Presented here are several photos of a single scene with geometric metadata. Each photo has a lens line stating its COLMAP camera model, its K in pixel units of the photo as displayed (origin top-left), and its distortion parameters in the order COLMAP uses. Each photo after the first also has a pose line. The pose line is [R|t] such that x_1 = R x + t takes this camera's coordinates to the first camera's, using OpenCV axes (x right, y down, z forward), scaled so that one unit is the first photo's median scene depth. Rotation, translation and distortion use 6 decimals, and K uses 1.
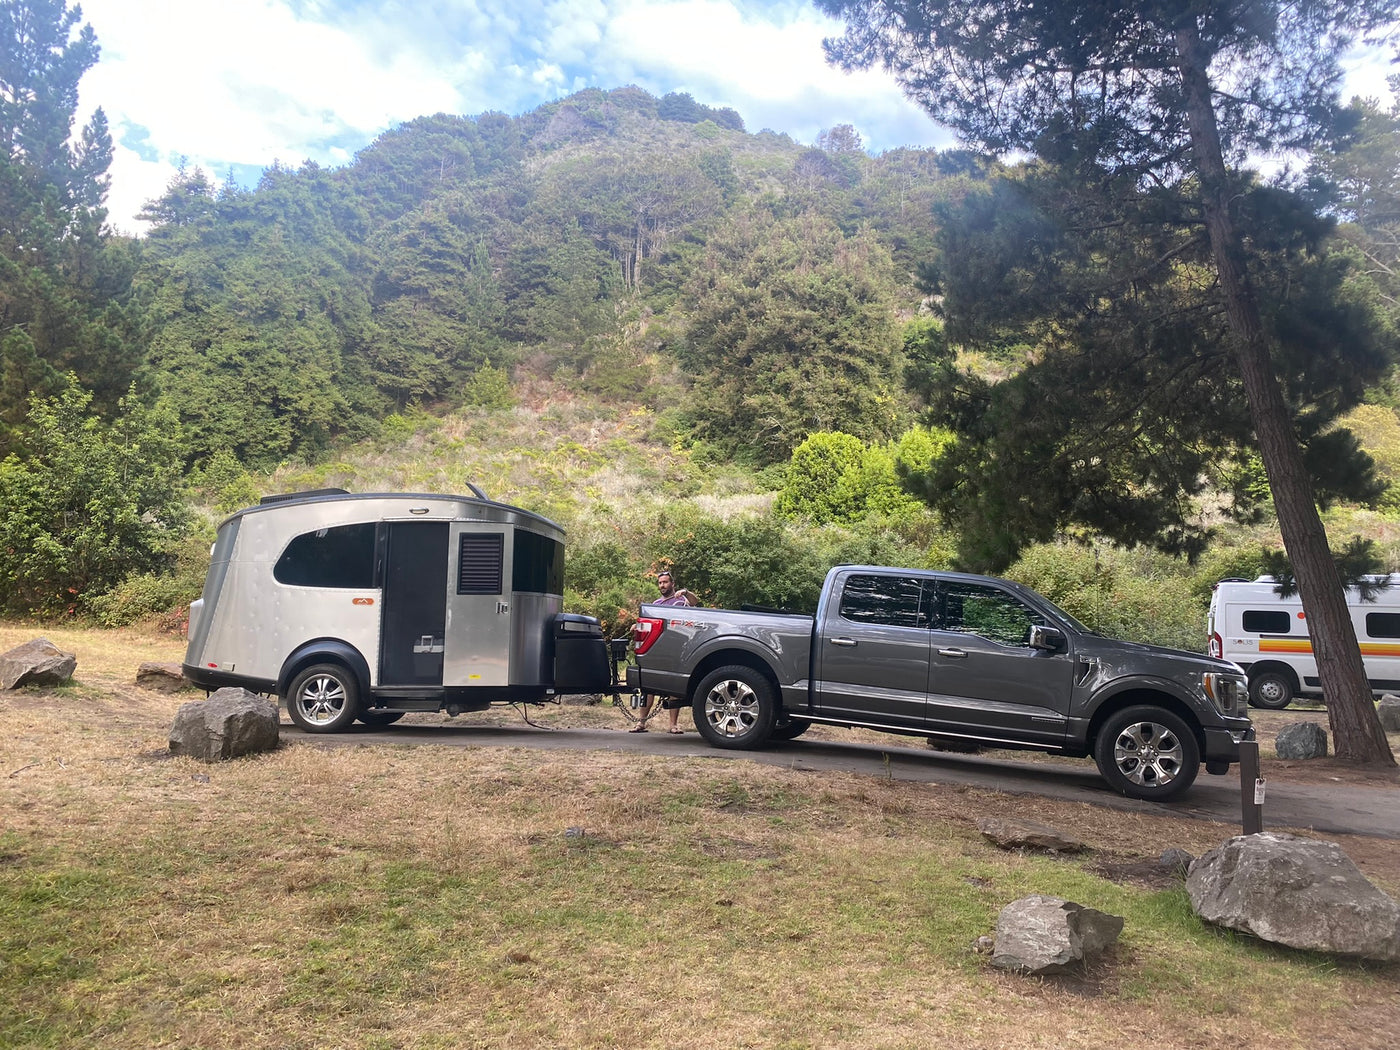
lens RADIAL K [[1096.6, 0, 704.7], [0, 1096.6, 535.7], [0, 0, 1]] dist [0.054554, -0.045852]
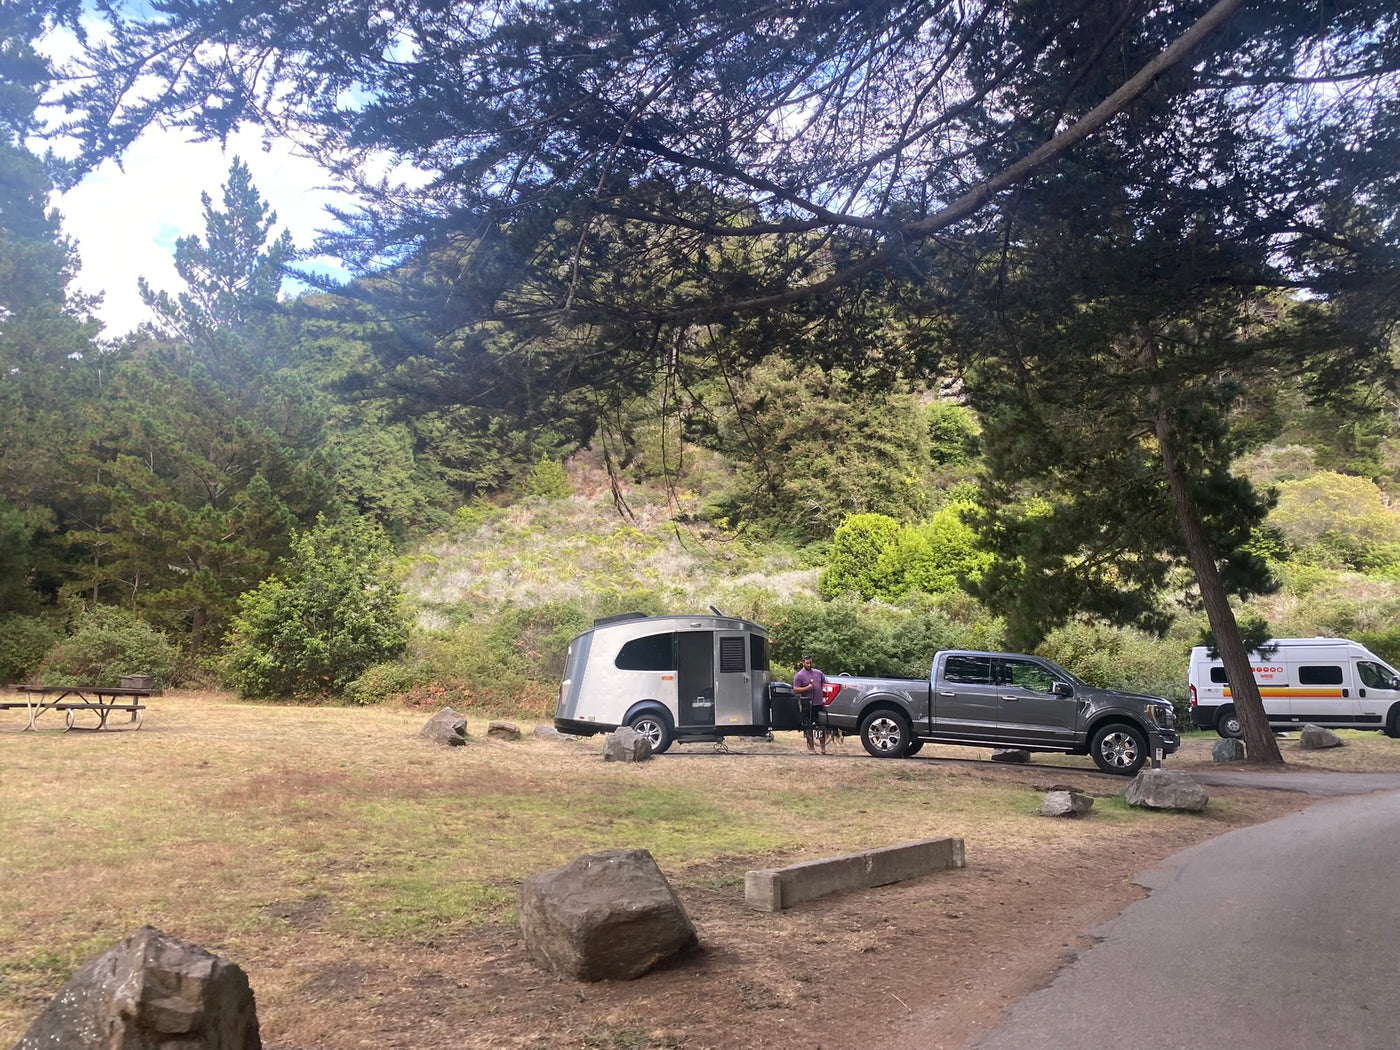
lens RADIAL K [[1096.6, 0, 704.5], [0, 1096.6, 550.5], [0, 0, 1]] dist [0.054554, -0.045852]
pose [[0.999332, -0.031747, -0.018096, -0.085143], [0.030844, 0.998364, -0.048144, -0.023287], [0.019594, 0.047553, 0.998676, -0.299728]]
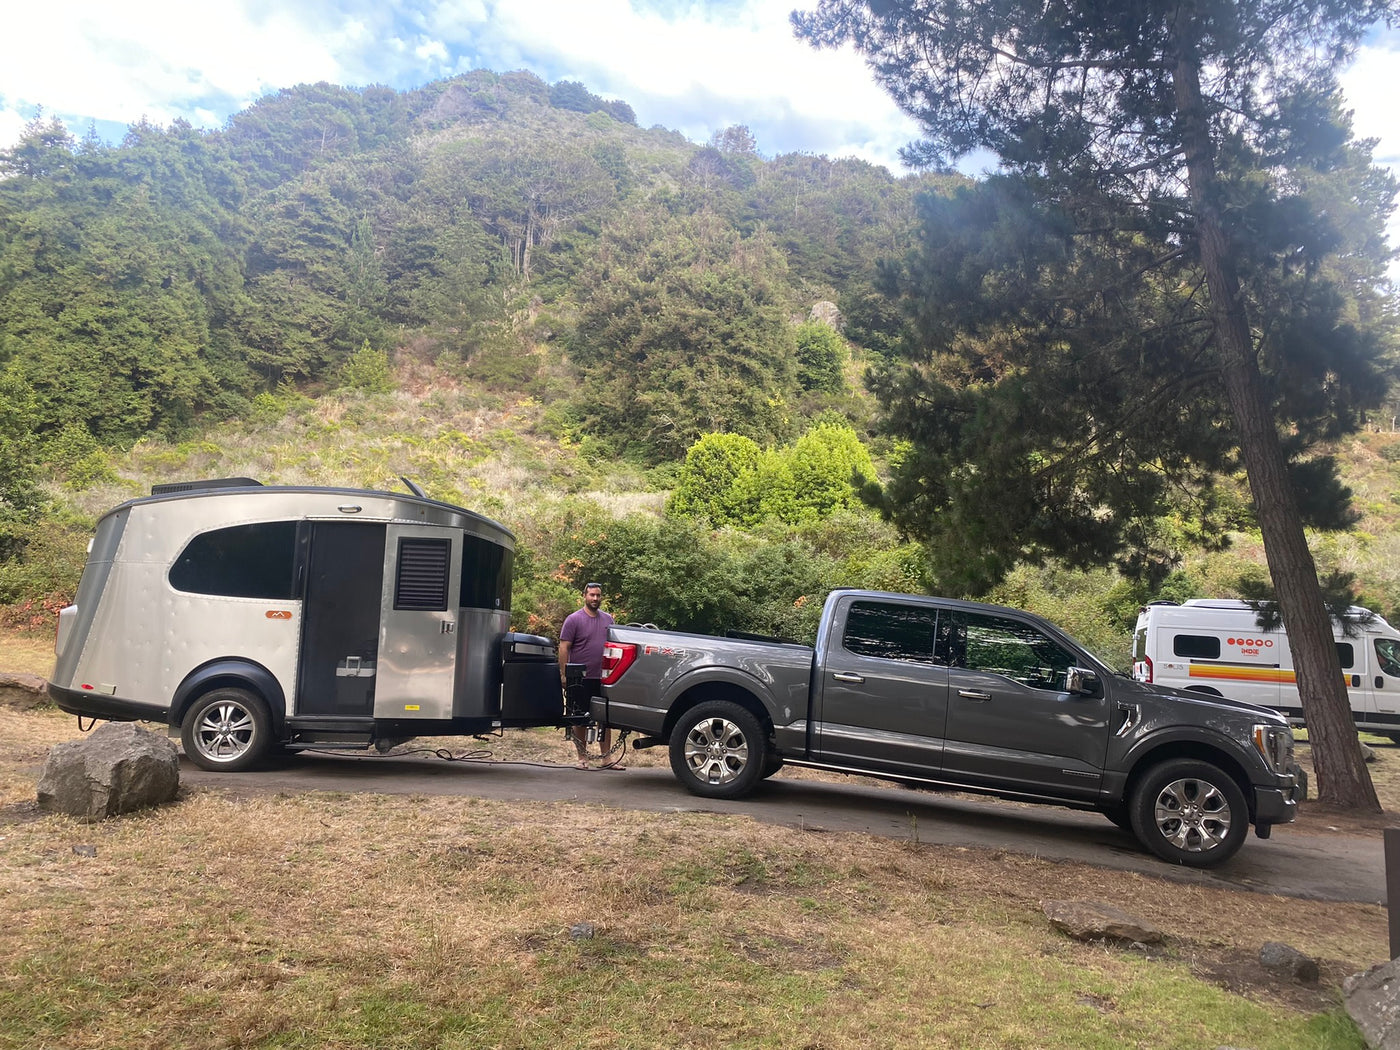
lens RADIAL K [[1096.6, 0, 695.2], [0, 1096.6, 535.4], [0, 0, 1]] dist [0.054554, -0.045852]
pose [[0.993905, 0.034332, 0.104762, -0.034108], [-0.034607, 0.999401, 0.000810, -0.005100], [-0.104672, -0.004430, 0.994497, 0.051935]]
